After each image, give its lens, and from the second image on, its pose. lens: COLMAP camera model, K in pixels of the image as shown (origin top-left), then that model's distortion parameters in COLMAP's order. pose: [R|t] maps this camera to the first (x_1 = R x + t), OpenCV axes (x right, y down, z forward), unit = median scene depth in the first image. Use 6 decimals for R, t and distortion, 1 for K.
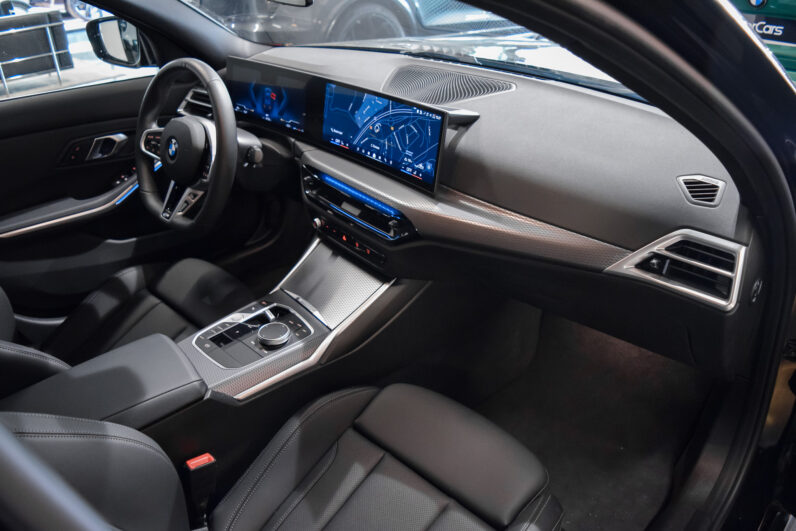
lens RADIAL K [[630.8, 0, 387.4], [0, 630.8, 266.7], [0, 0, 1]] dist [-0.079330, 0.003307]
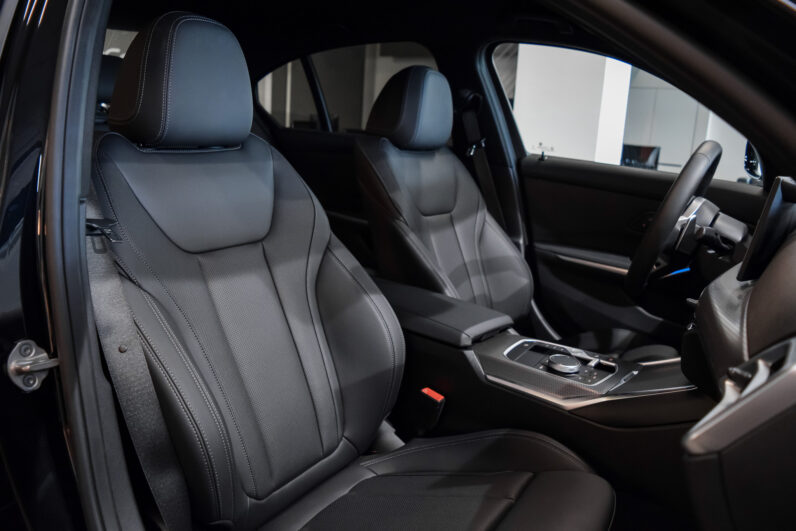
lens RADIAL K [[630.8, 0, 387.4], [0, 630.8, 266.7], [0, 0, 1]] dist [-0.079330, 0.003307]
pose [[0.187314, 0.253730, -0.948965, 0.650864], [-0.547159, 0.829267, 0.113724, 0.020648], [0.815801, 0.497932, 0.294164, 0.399452]]
